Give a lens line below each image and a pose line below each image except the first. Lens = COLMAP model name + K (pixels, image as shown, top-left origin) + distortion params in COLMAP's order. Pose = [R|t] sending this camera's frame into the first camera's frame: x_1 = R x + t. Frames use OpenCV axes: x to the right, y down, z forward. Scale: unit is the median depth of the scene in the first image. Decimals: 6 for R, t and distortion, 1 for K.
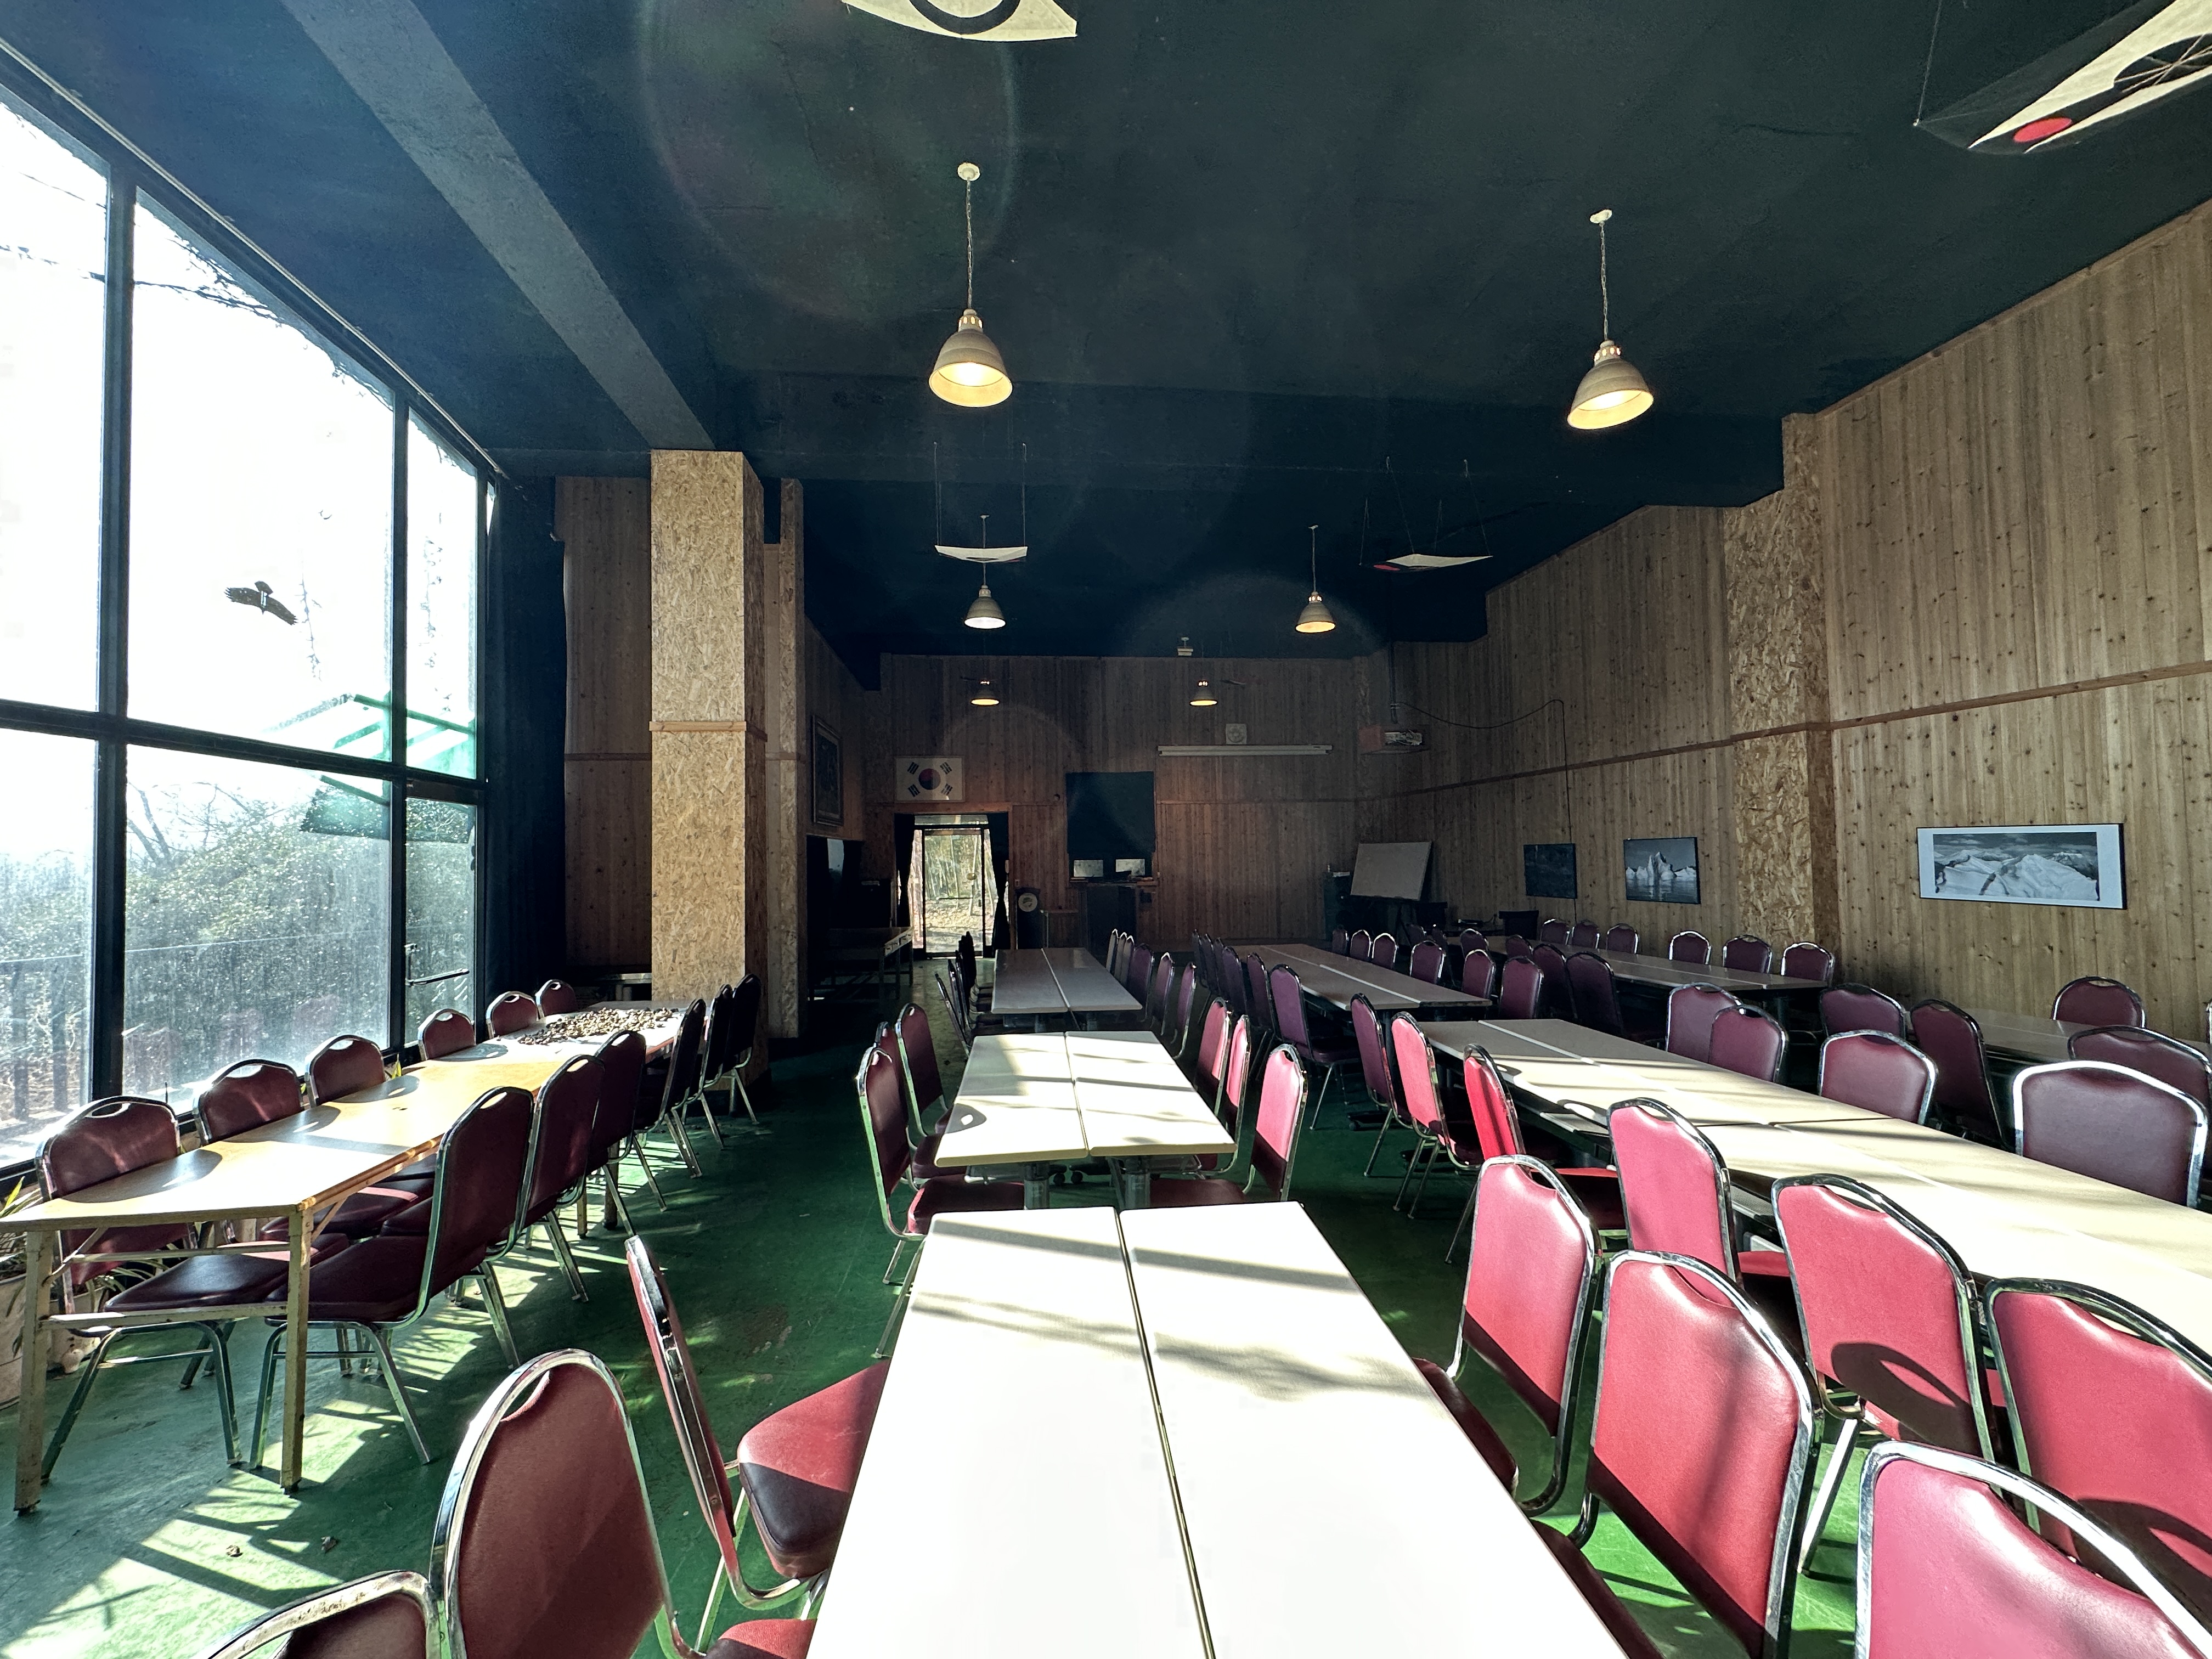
lens RADIAL K [[893.6, 0, 1106.0], [0, 893.6, 829.5], [0, 0, 1]] dist [0.000855, 0.000358]
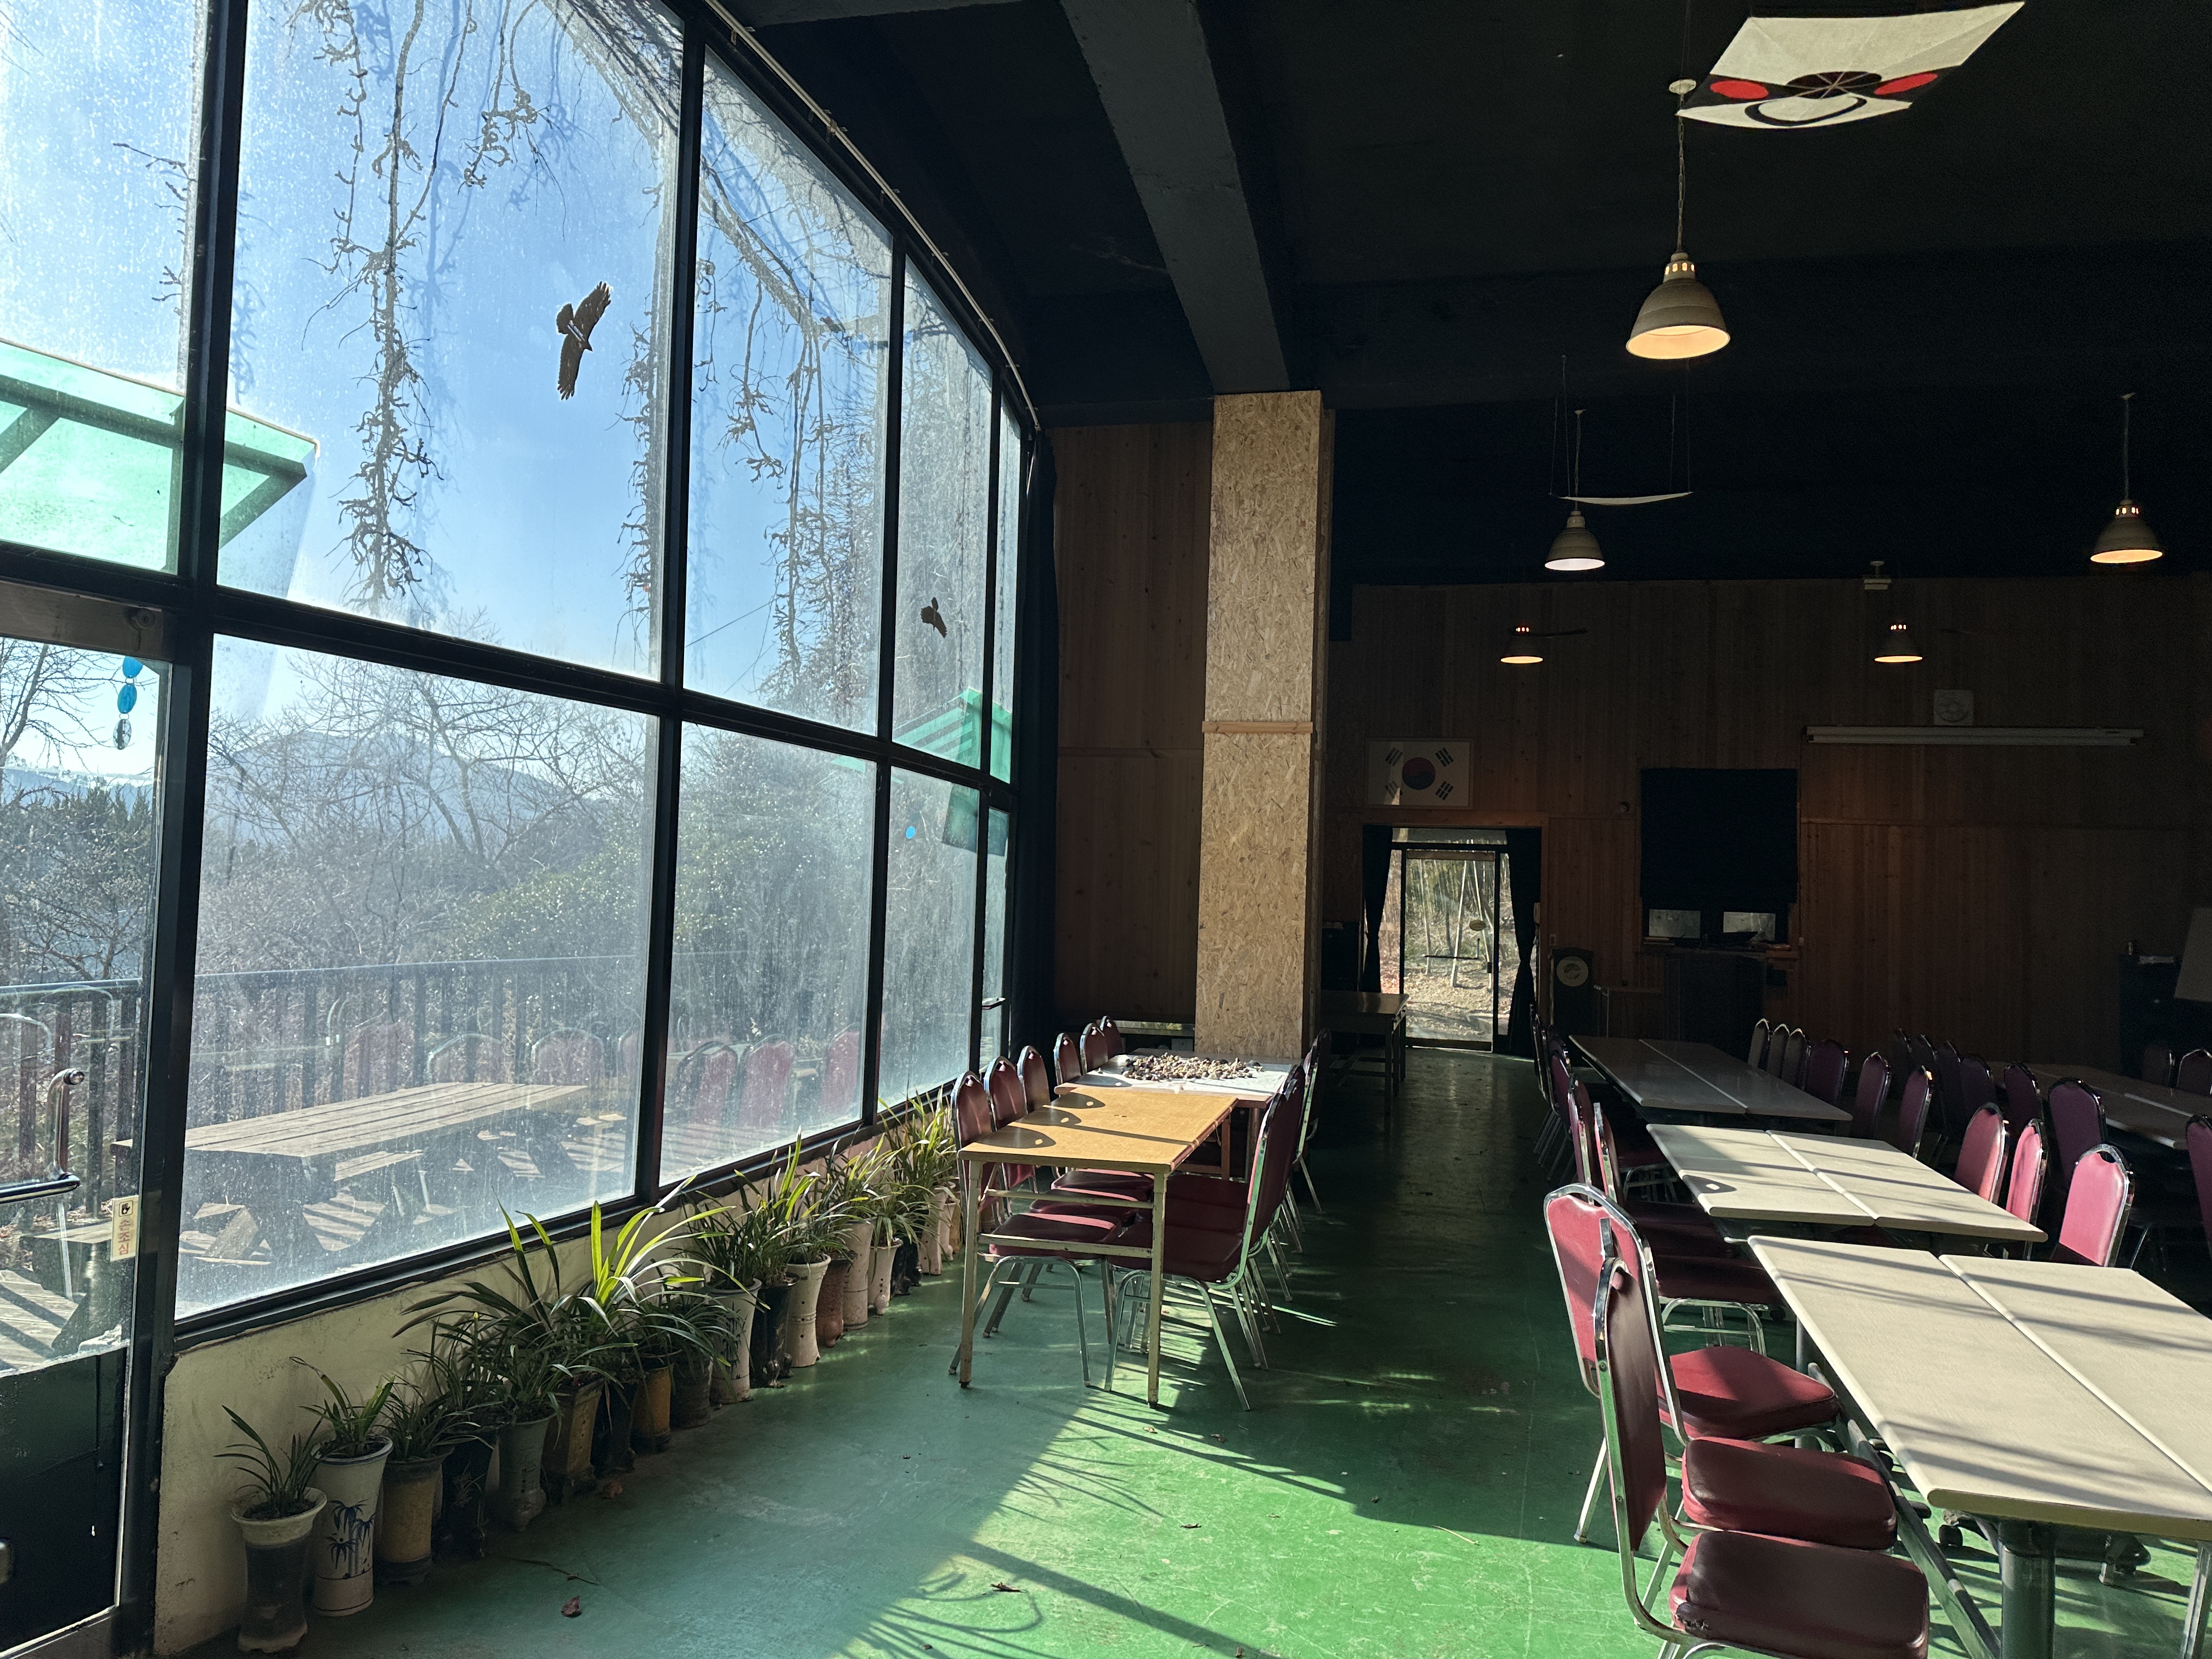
lens RADIAL K [[1548.8, 0, 1108.2], [0, 1548.8, 810.9], [0, 0, 1]] dist [0.143224, -0.188768]
pose [[0.948290, 0.033436, -0.315640, -0.127388], [-0.039308, 0.999152, -0.012256, -0.014137], [0.314963, 0.024029, 0.948800, -0.412963]]
